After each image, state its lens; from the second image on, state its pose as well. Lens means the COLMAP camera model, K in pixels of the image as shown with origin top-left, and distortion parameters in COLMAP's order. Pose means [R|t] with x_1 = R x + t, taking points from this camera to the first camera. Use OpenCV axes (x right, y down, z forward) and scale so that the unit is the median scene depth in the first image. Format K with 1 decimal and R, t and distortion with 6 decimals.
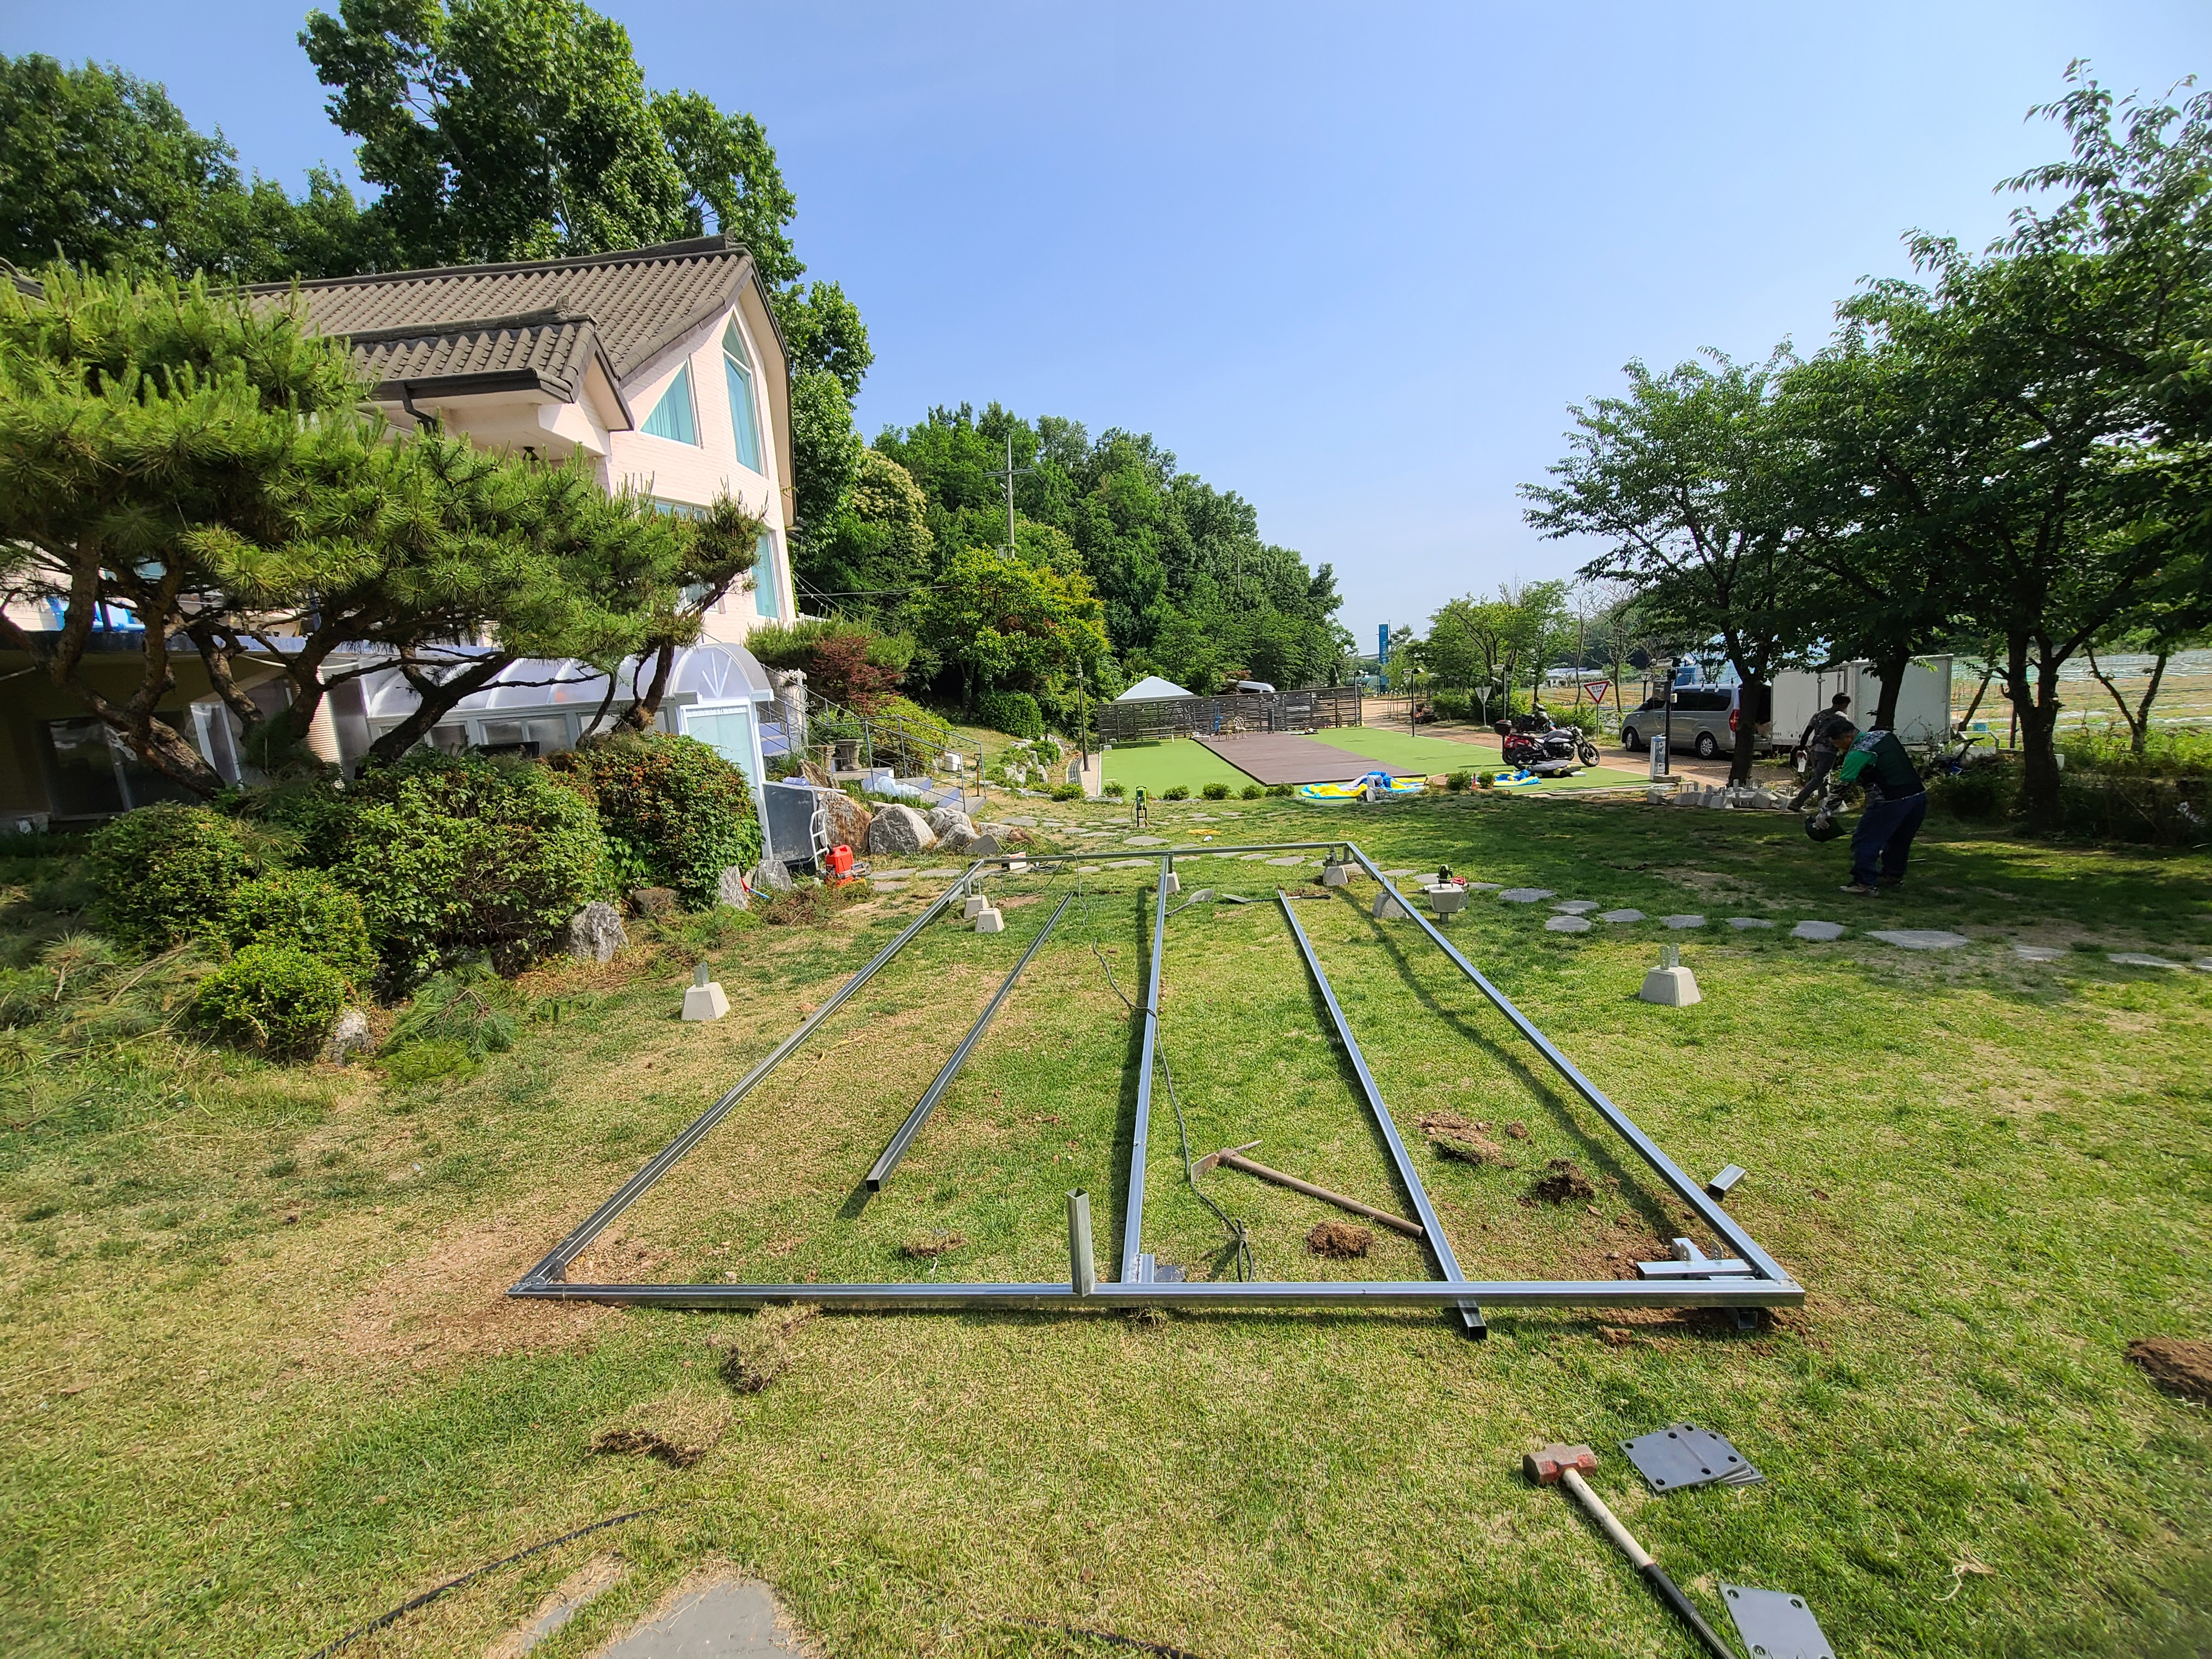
lens RADIAL K [[907.1, 0, 1103.9], [0, 907.1, 839.5], [0, 0, 1]] dist [-0.002584, -0.000834]
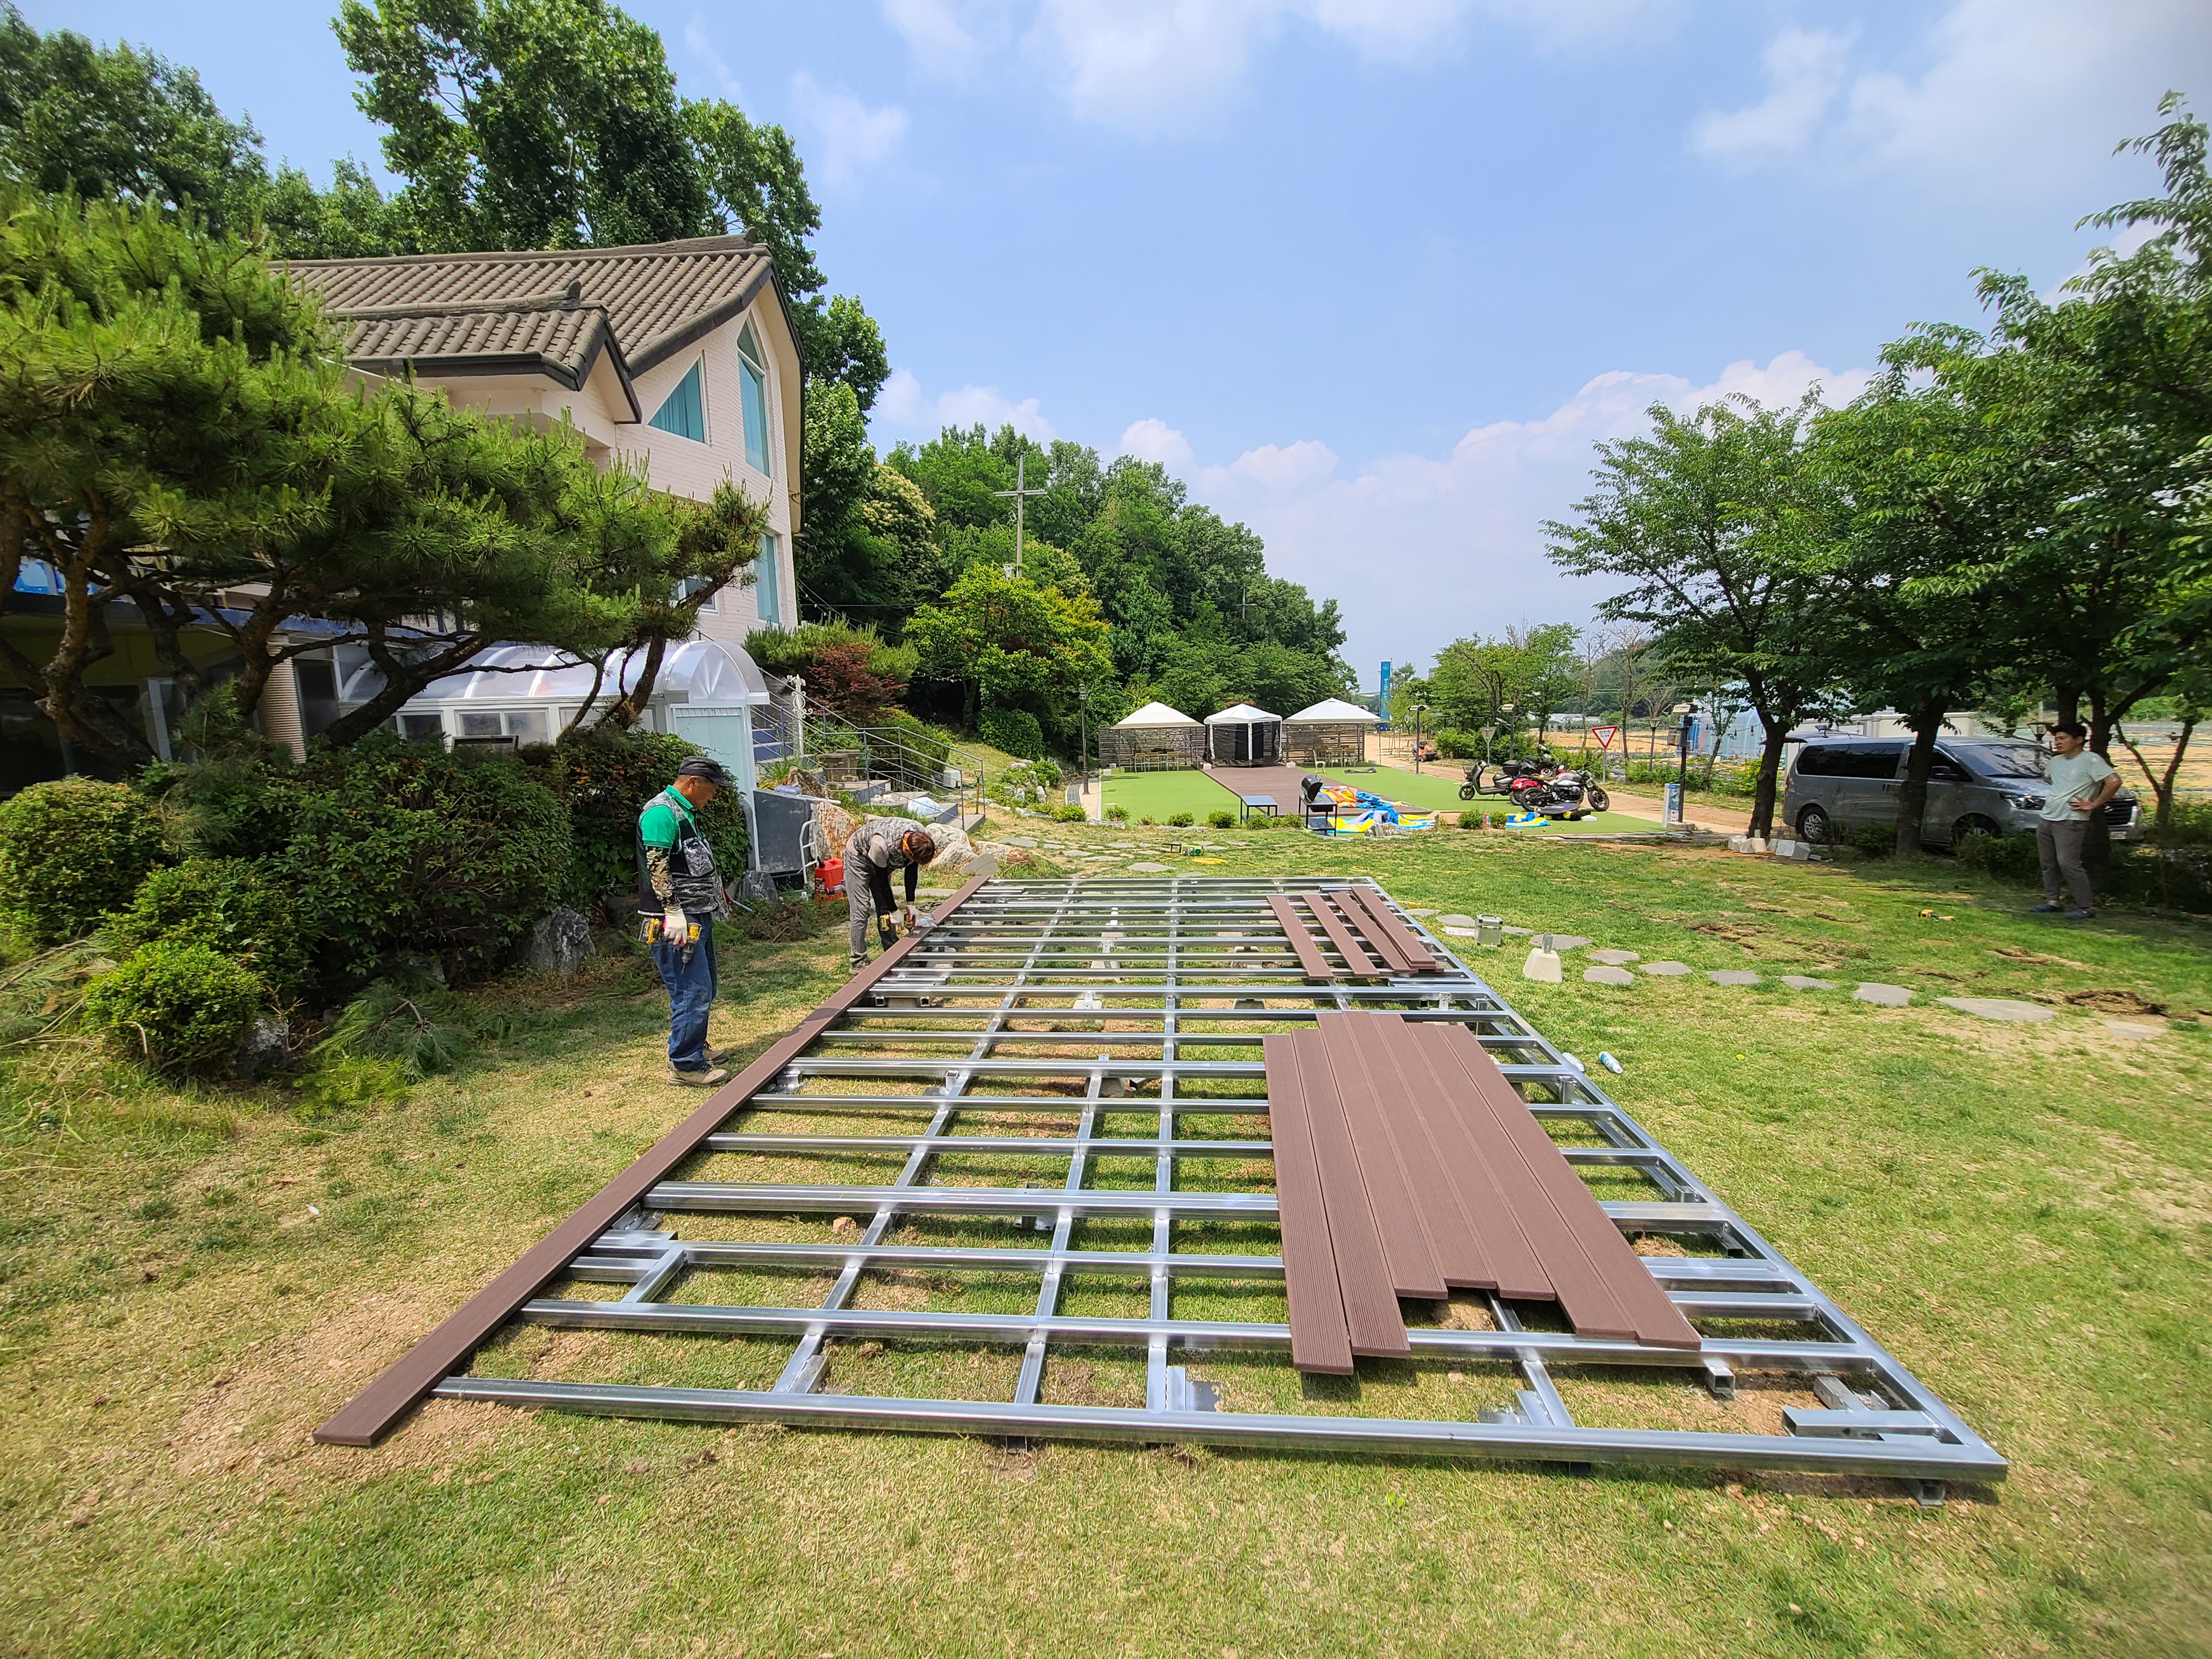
lens RADIAL K [[908.8, 0, 1104.0], [0, 908.8, 839.4], [0, 0, 1]] dist [-0.003254, -0.000685]
pose [[0.999077, 0.042462, 0.006454, -0.008167], [-0.042268, 0.998720, -0.027797, 0.000704], [-0.007626, 0.027499, 0.999593, 0.030193]]
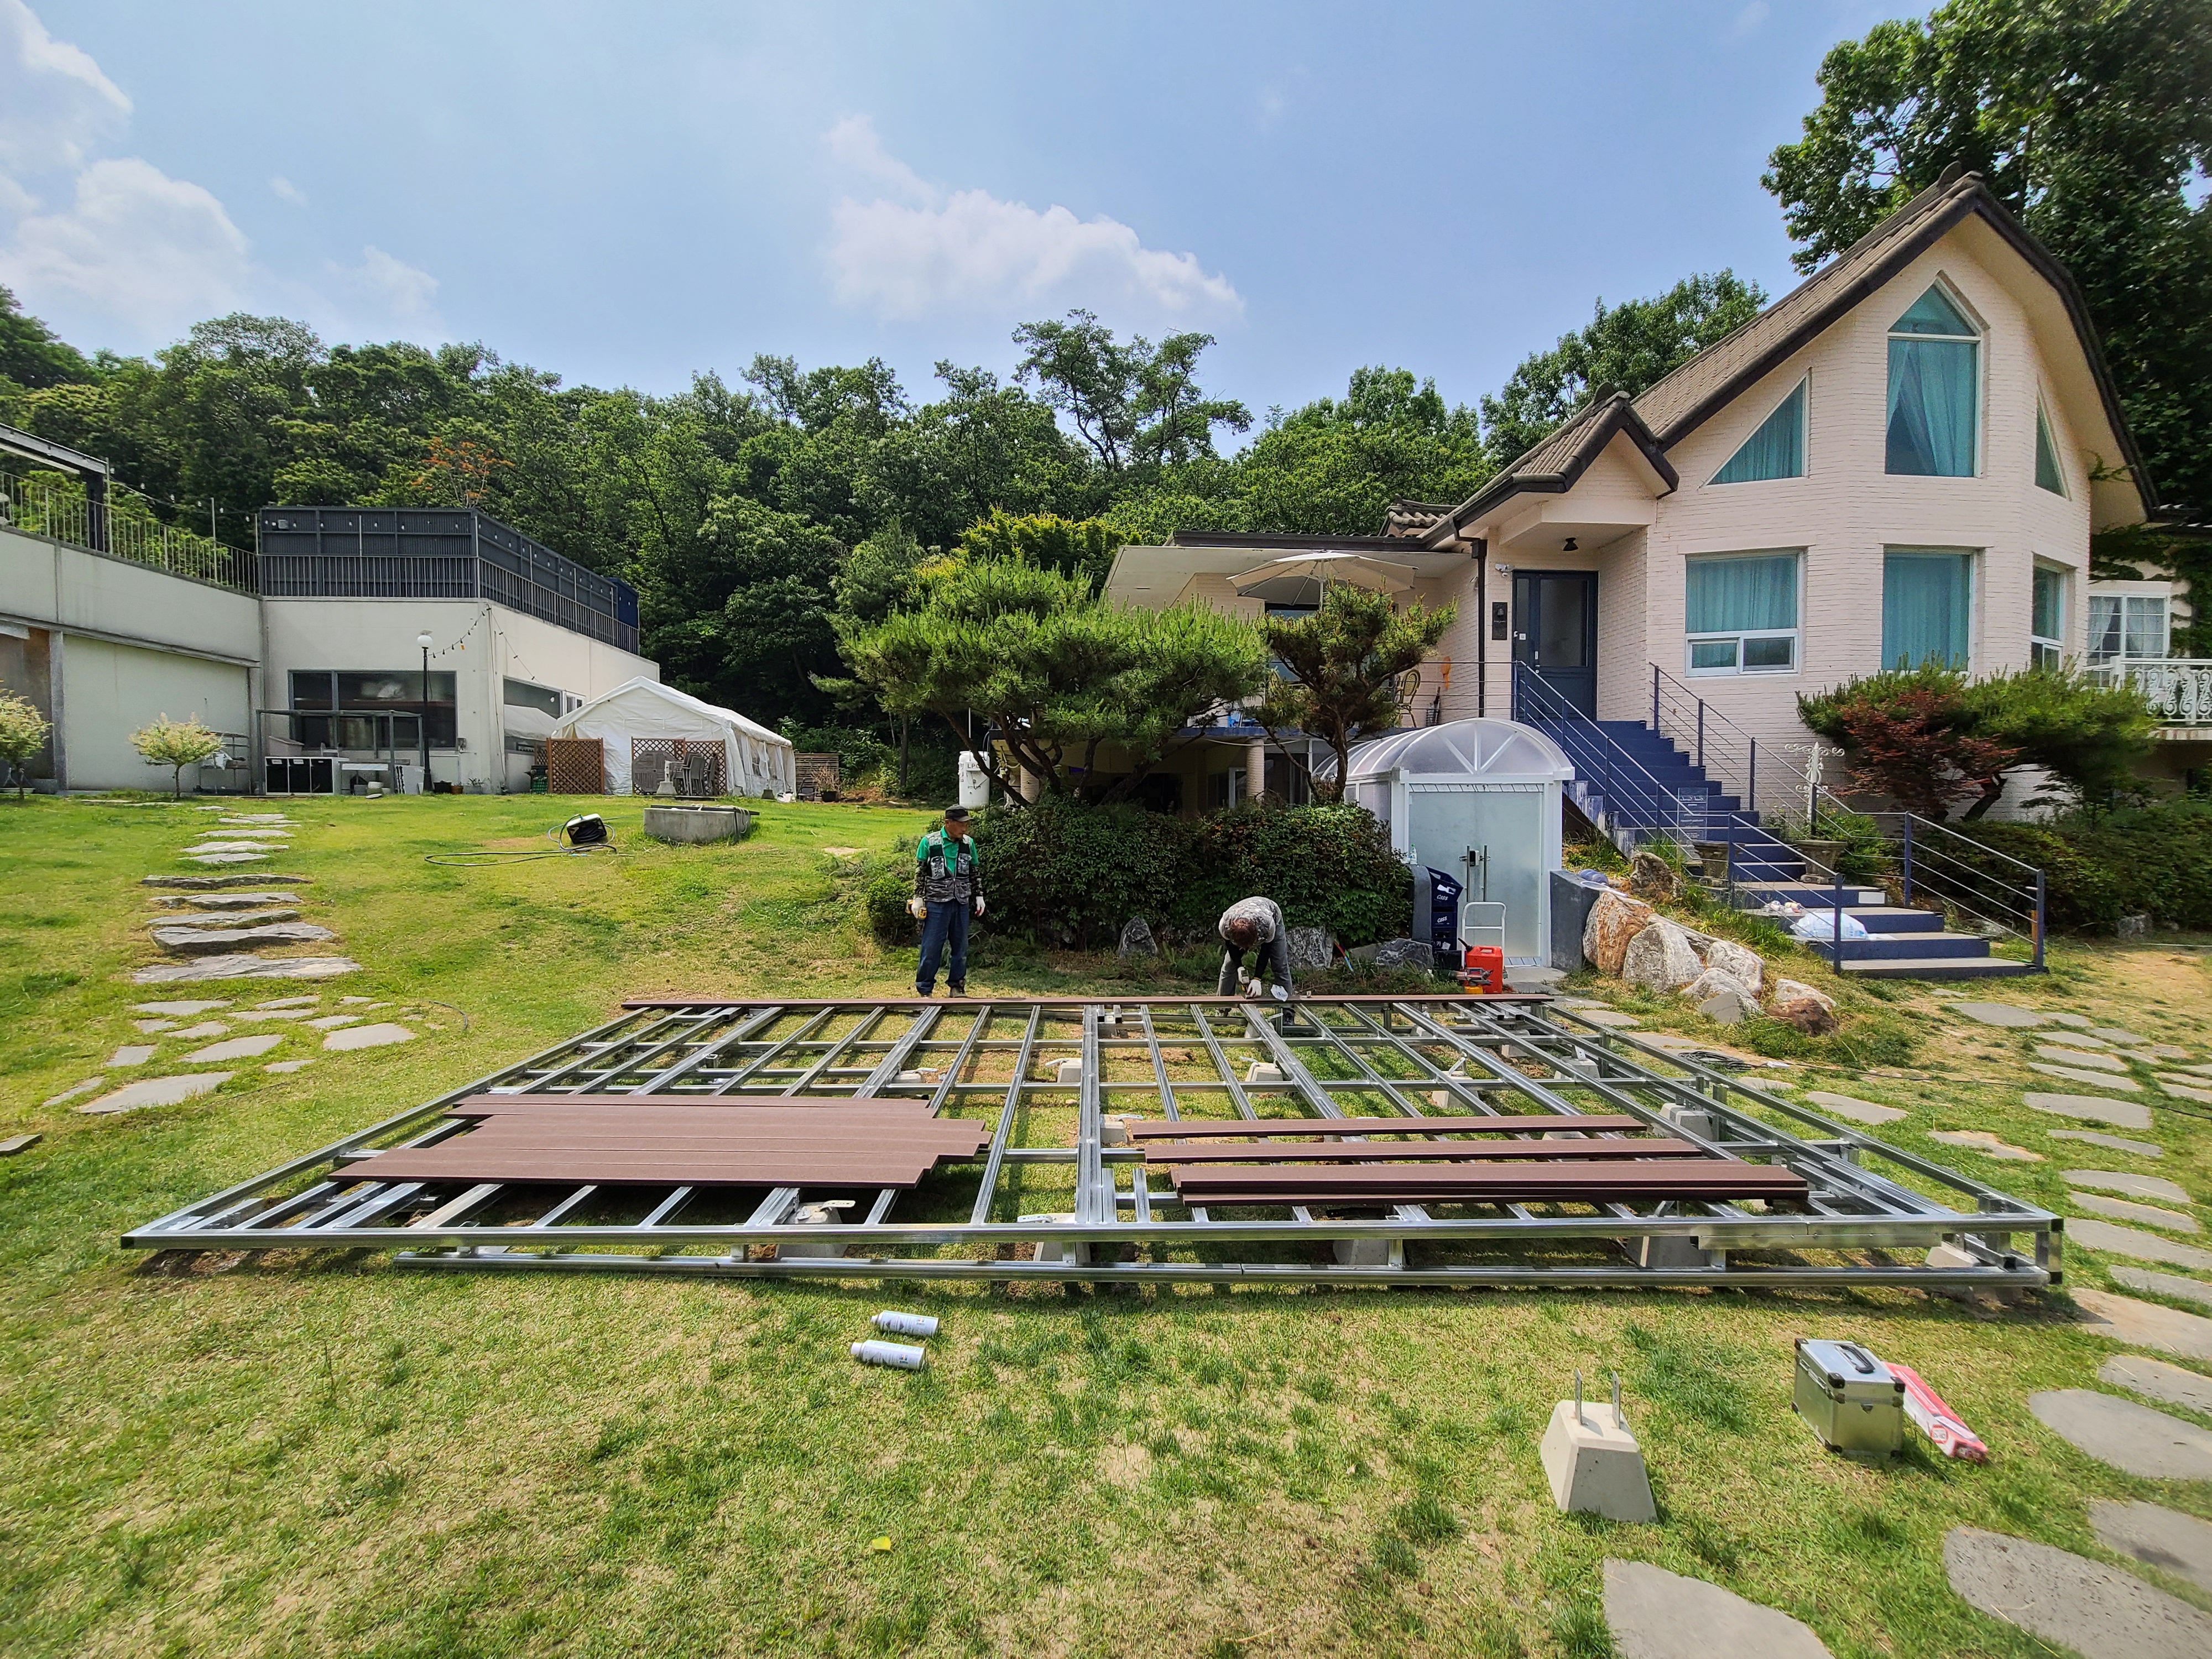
lens RADIAL K [[910.1, 0, 1103.9], [0, 910.1, 838.4], [0, 0, 1]] dist [-0.003243, -0.000666]
pose [[0.102087, 0.096344, -0.990099, 0.333329], [-0.175601, 0.981415, 0.077393, -0.061842], [0.979154, 0.165962, 0.117108, 0.331227]]
